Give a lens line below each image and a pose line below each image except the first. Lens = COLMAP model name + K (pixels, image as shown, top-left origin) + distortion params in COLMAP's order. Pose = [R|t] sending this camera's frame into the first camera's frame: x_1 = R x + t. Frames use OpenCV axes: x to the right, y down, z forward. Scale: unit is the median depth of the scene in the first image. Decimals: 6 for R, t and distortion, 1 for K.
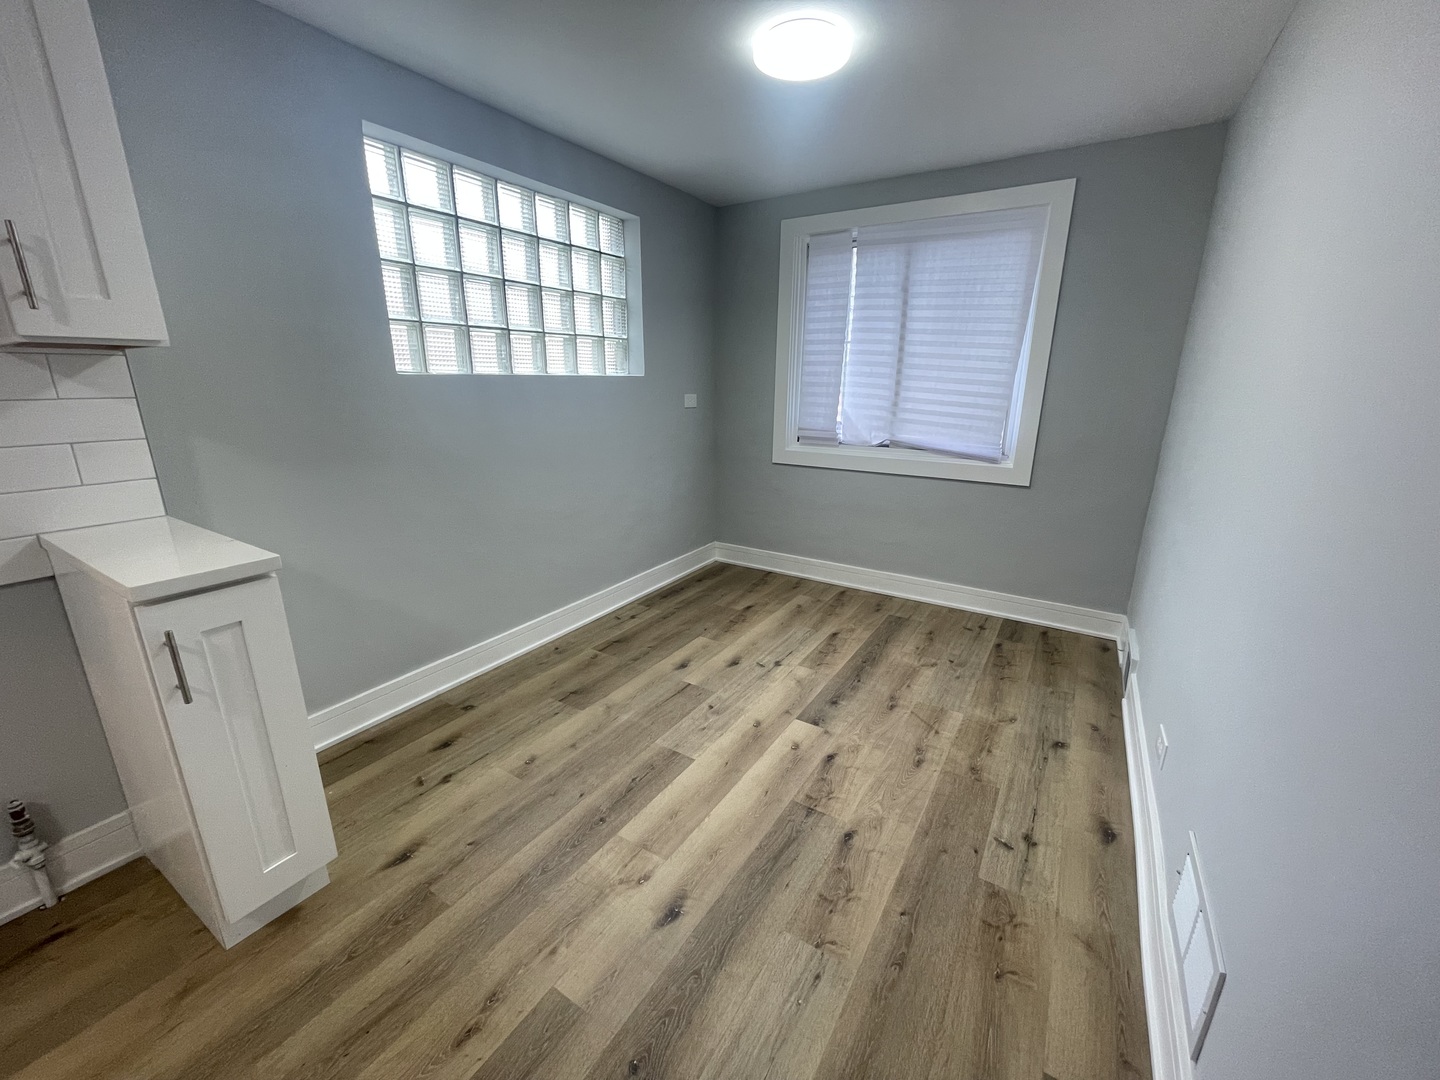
lens RADIAL K [[583.0, 0, 715.5], [0, 583.0, 543.2], [0, 0, 1]] dist [-0.003550, 0.002005]
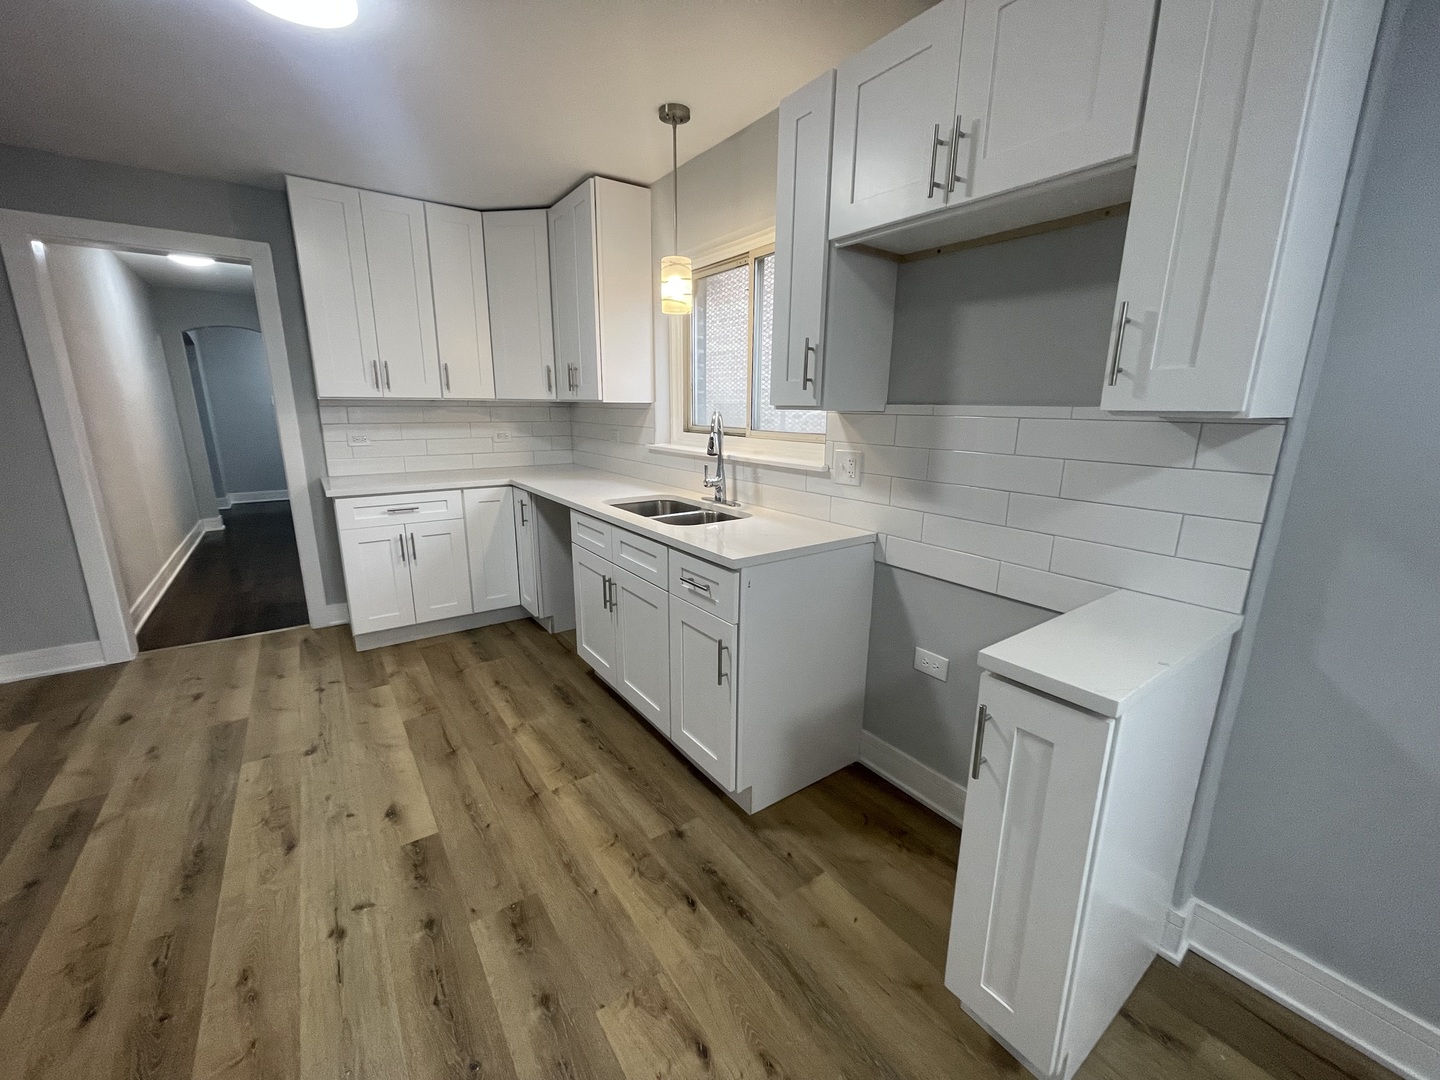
lens RADIAL K [[583.0, 0, 719.6], [0, 583.0, 541.6], [0, 0, 1]] dist [-0.003550, 0.002005]
pose [[-0.378654, 0.204098, -0.902754, 0.030035], [-0.262557, 0.911625, 0.316232, -0.130210], [0.887516, 0.356767, -0.291603, 0.346910]]
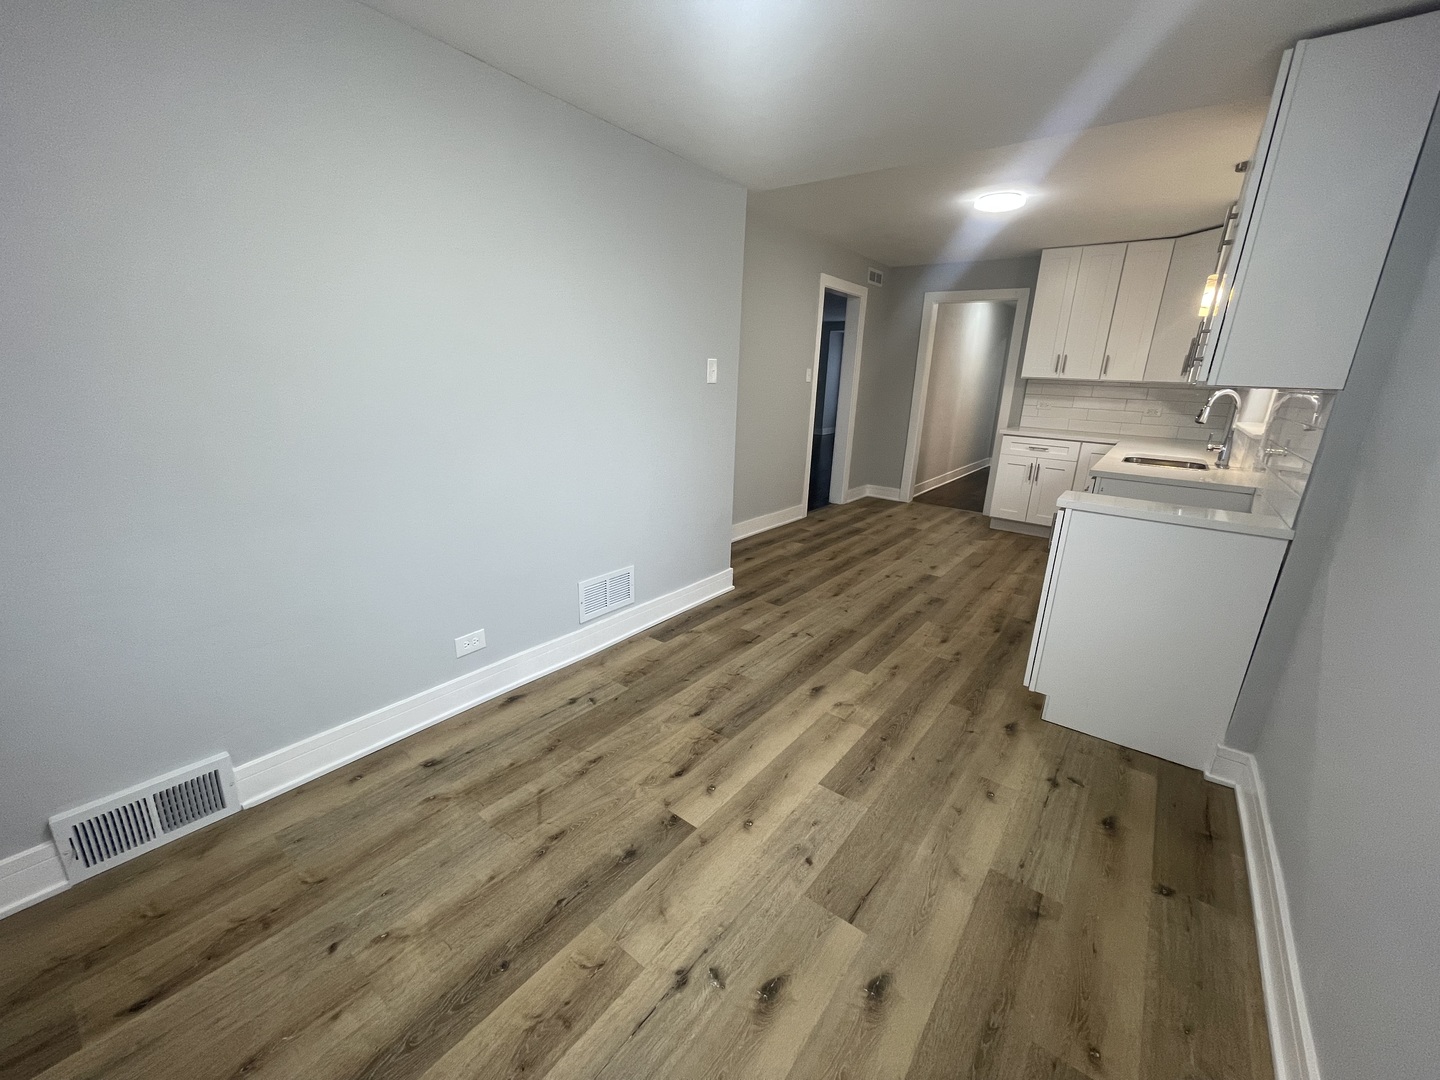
lens RADIAL K [[583.0, 0, 718.8], [0, 583.0, 536.2], [0, 0, 1]] dist [-0.003550, 0.002005]
pose [[-0.995177, -0.065175, 0.073318, 0.070550], [-0.017027, 0.850804, 0.525207, -0.397908], [-0.096610, 0.521425, -0.847810, 1.328567]]
